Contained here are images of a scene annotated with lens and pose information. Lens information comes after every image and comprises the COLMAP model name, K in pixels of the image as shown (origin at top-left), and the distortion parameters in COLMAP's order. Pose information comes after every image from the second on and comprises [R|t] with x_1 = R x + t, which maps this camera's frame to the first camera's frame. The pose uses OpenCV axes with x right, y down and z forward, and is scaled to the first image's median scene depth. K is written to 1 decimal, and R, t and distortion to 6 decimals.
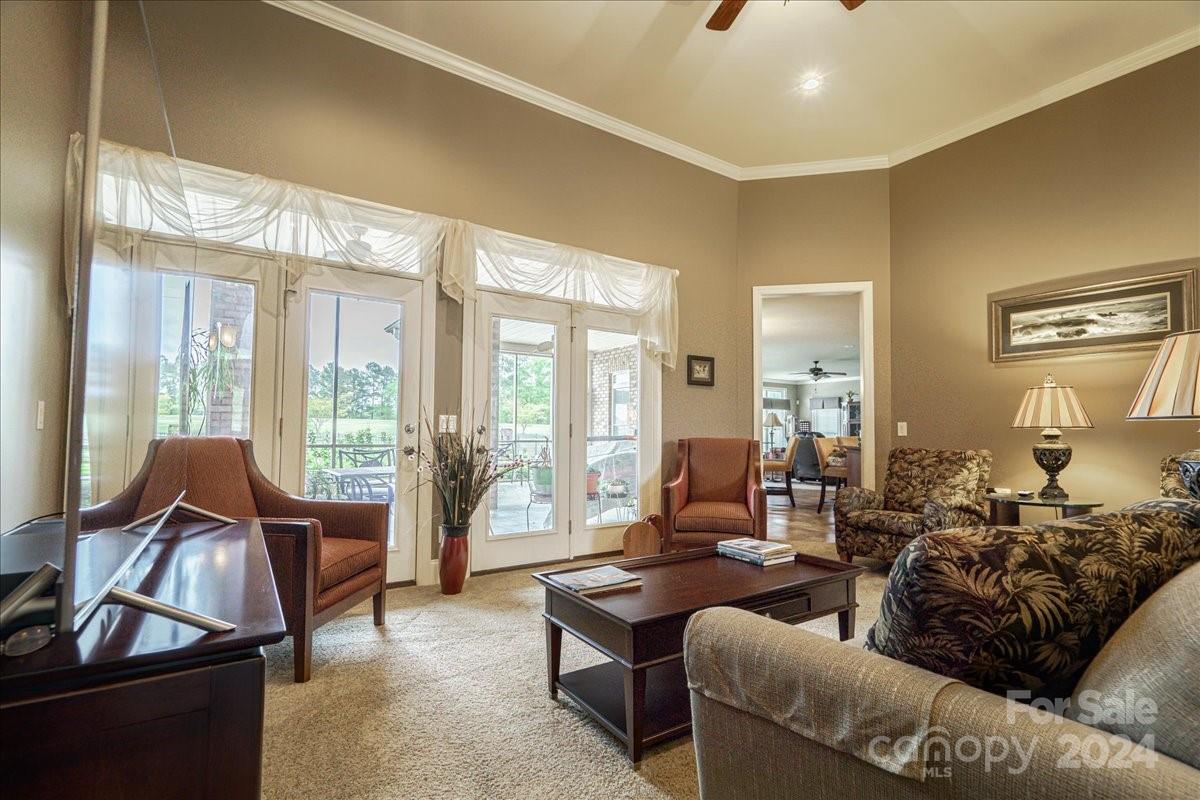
lens RADIAL K [[549.5, 0, 598.8], [0, 549.5, 407.0], [0, 0, 1]] dist [-0.000279, 0.000854]
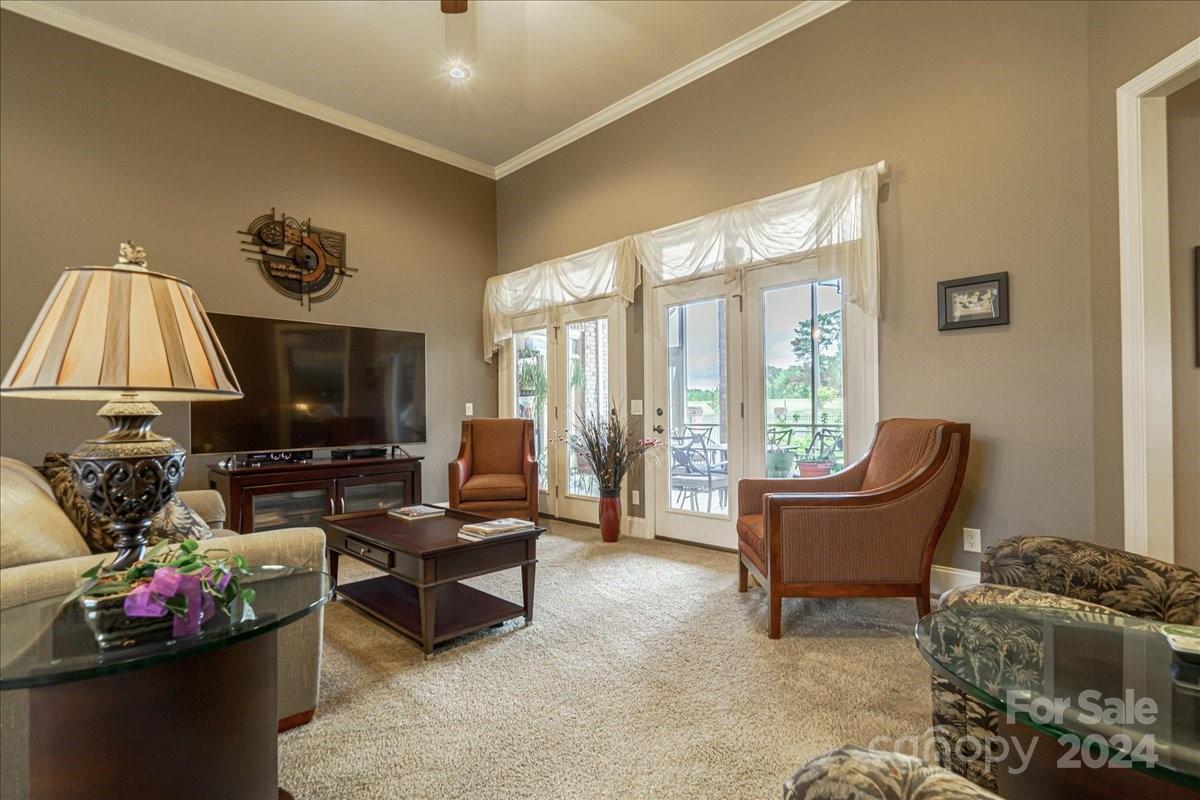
lens RADIAL K [[563.5, 0, 595.4], [0, 563.5, 406.6], [0, 0, 1]] dist [0.001151, 0.000262]
pose [[0.191111, -0.018267, -0.981398, 0.908834], [0.054633, 0.998475, -0.007946, 0.033196], [0.980047, -0.052098, 0.191818, 0.659255]]
